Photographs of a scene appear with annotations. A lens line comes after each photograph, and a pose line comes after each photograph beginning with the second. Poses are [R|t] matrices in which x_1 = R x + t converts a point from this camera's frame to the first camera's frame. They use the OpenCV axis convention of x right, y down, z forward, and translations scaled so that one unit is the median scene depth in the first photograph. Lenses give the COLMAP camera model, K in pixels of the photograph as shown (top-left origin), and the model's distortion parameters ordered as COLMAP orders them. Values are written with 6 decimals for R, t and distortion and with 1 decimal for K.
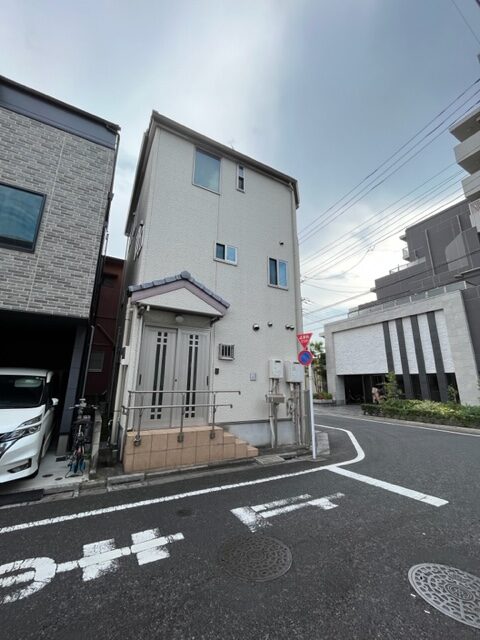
lens RADIAL K [[260.3, 0, 240.0], [0, 260.3, 320.0], [0, 0, 1]] dist [0.000487, -0.000050]
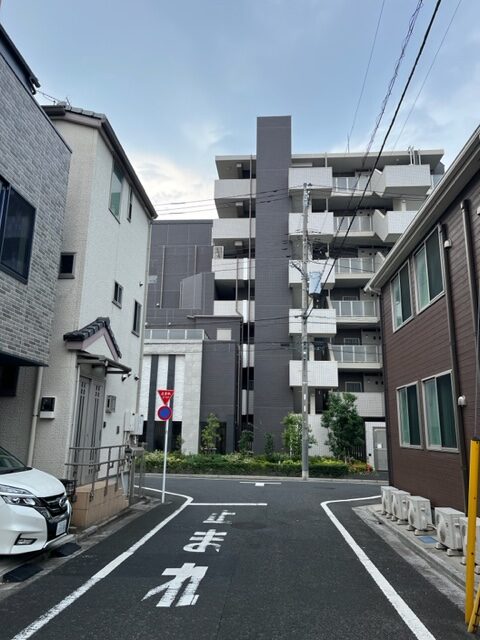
lens RADIAL K [[484.5, 0, 240.0], [0, 484.5, 320.0], [0, 0, 1]] dist [0.111345, 0.000343]
pose [[0.535165, 0.194410, 0.822073, -0.670008], [-0.221362, 0.971425, -0.085624, -0.064520], [-0.815228, -0.136153, 0.562908, -0.178744]]
